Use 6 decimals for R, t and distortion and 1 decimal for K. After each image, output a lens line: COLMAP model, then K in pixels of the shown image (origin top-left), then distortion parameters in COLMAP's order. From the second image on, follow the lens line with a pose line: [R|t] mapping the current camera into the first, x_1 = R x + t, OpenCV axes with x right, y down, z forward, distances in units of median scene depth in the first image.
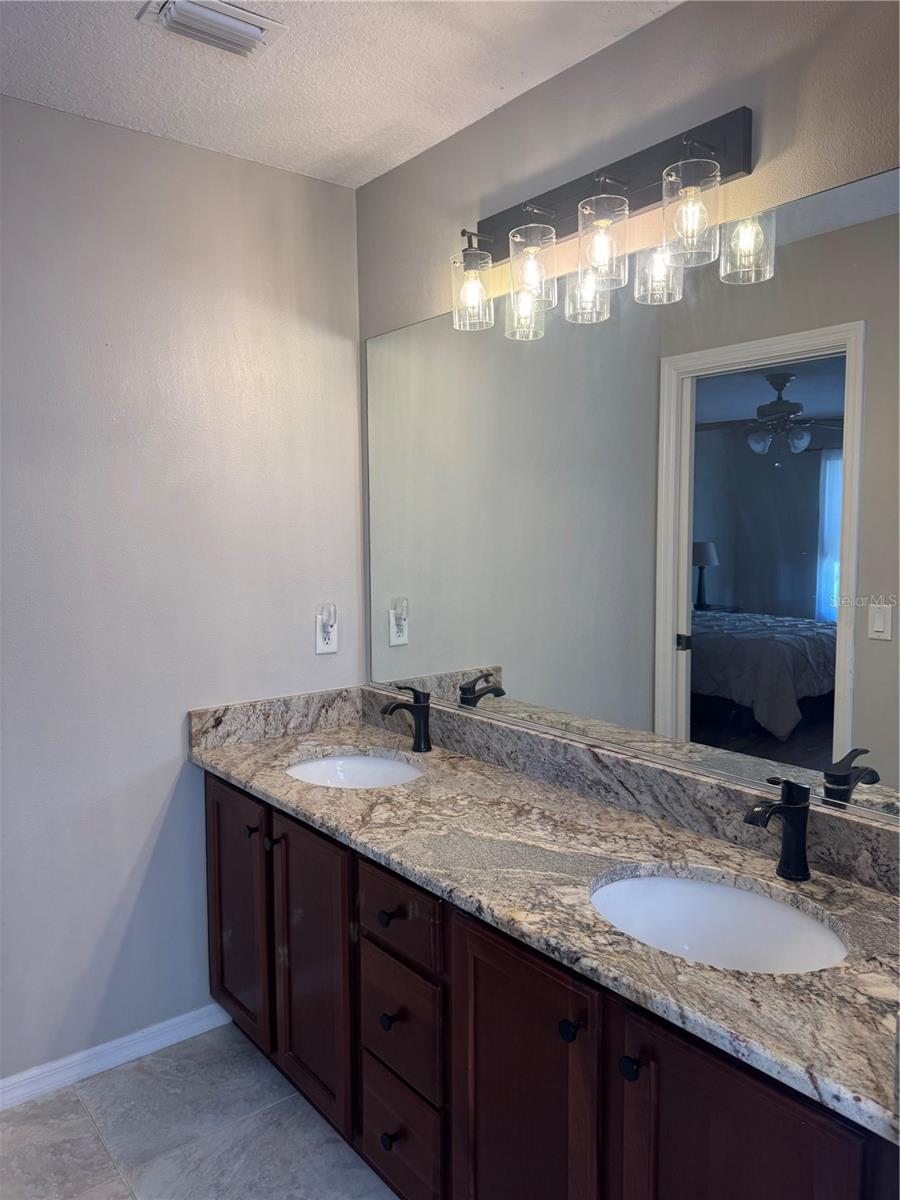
lens RADIAL K [[853.0, 0, 450.4], [0, 853.0, 600.8], [0, 0, 1]] dist [0.056993, -0.011736]
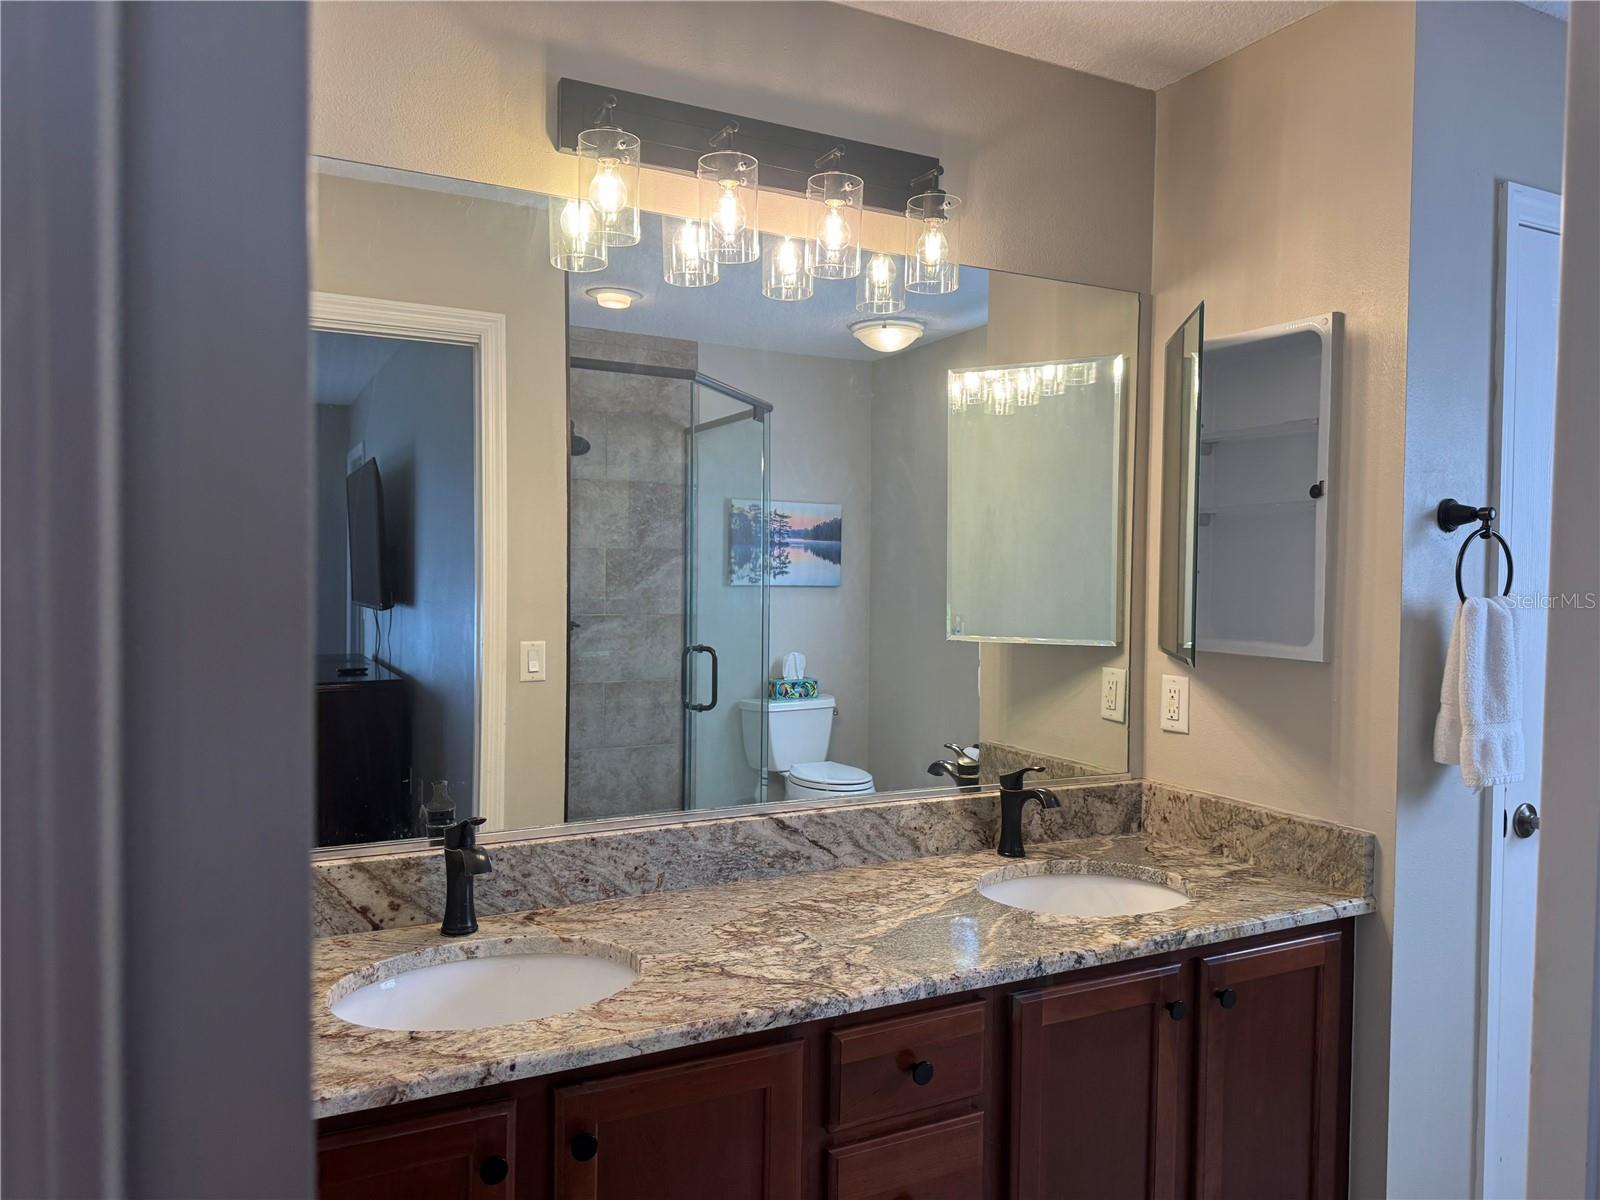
lens RADIAL K [[1137.4, 0, 800.7], [0, 1137.4, 594.8], [0, 0, 1]] dist [0.056993, -0.011736]
pose [[0.214904, -0.028100, 0.976231, -0.944242], [0.082378, 0.996545, 0.010550, -0.049380], [-0.973155, 0.078153, 0.216476, 0.777943]]
